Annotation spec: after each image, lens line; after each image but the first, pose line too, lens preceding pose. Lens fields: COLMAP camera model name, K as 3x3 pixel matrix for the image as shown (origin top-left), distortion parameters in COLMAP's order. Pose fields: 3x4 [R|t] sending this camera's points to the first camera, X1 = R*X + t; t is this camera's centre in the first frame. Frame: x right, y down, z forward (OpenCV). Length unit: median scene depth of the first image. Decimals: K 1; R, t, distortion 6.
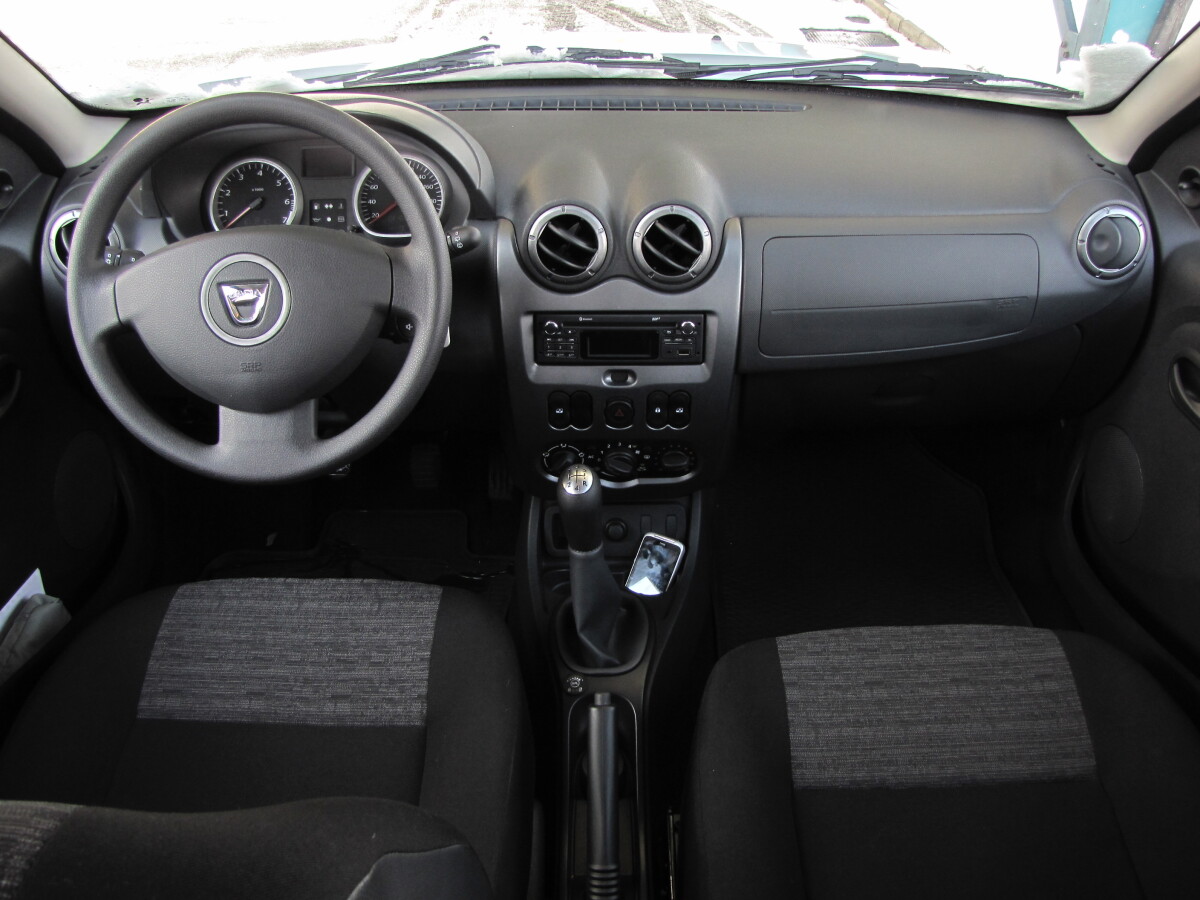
lens RADIAL K [[997.4, 0, 597.7], [0, 997.4, 448.7], [0, 0, 1]] dist [-0.136210, -0.001979]
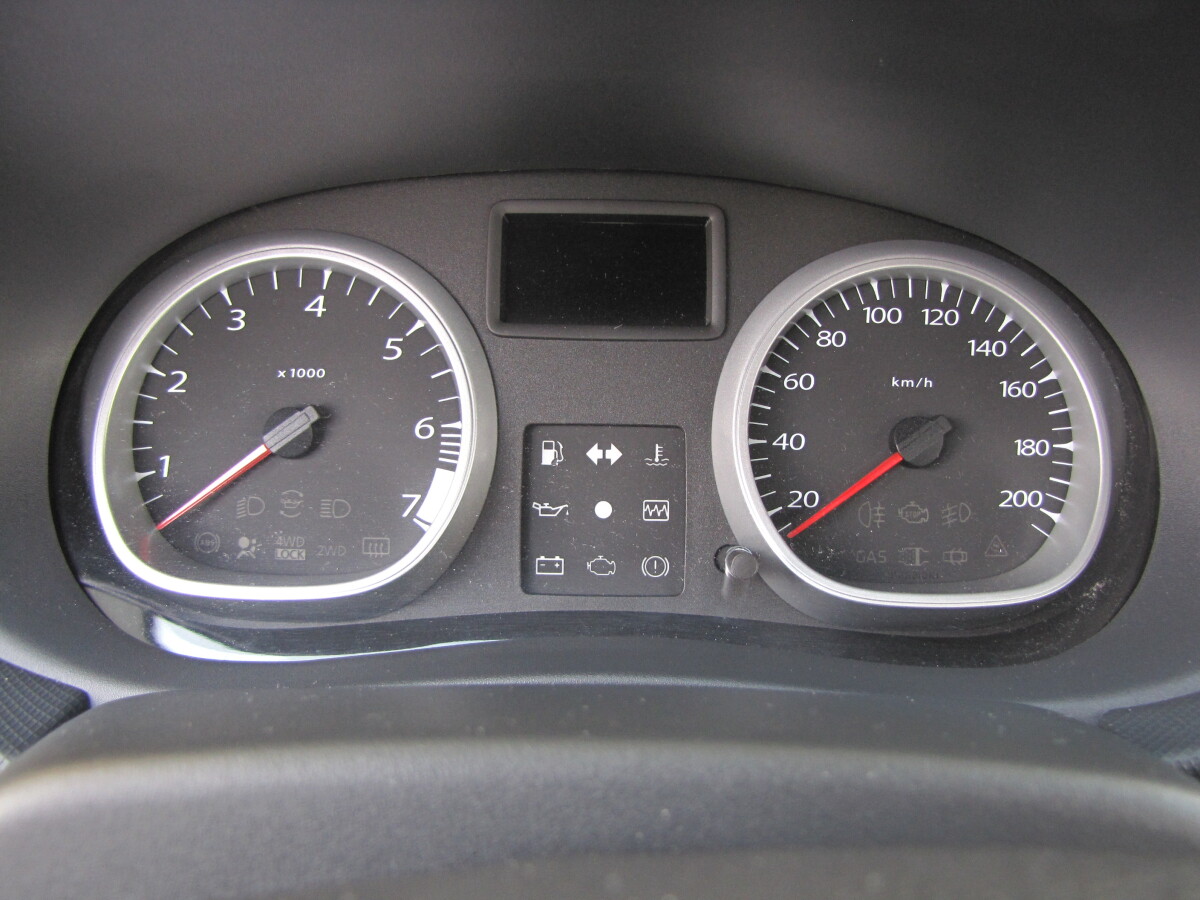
lens RADIAL K [[997.4, 0, 602.0], [0, 997.4, 454.5], [0, 0, 1]] dist [-0.136210, -0.001979]
pose [[0.999722, 0.016519, -0.016827, -0.272927], [-0.020022, 0.971623, -0.235688, -0.192764], [0.012457, 0.235959, 0.971683, 0.773391]]
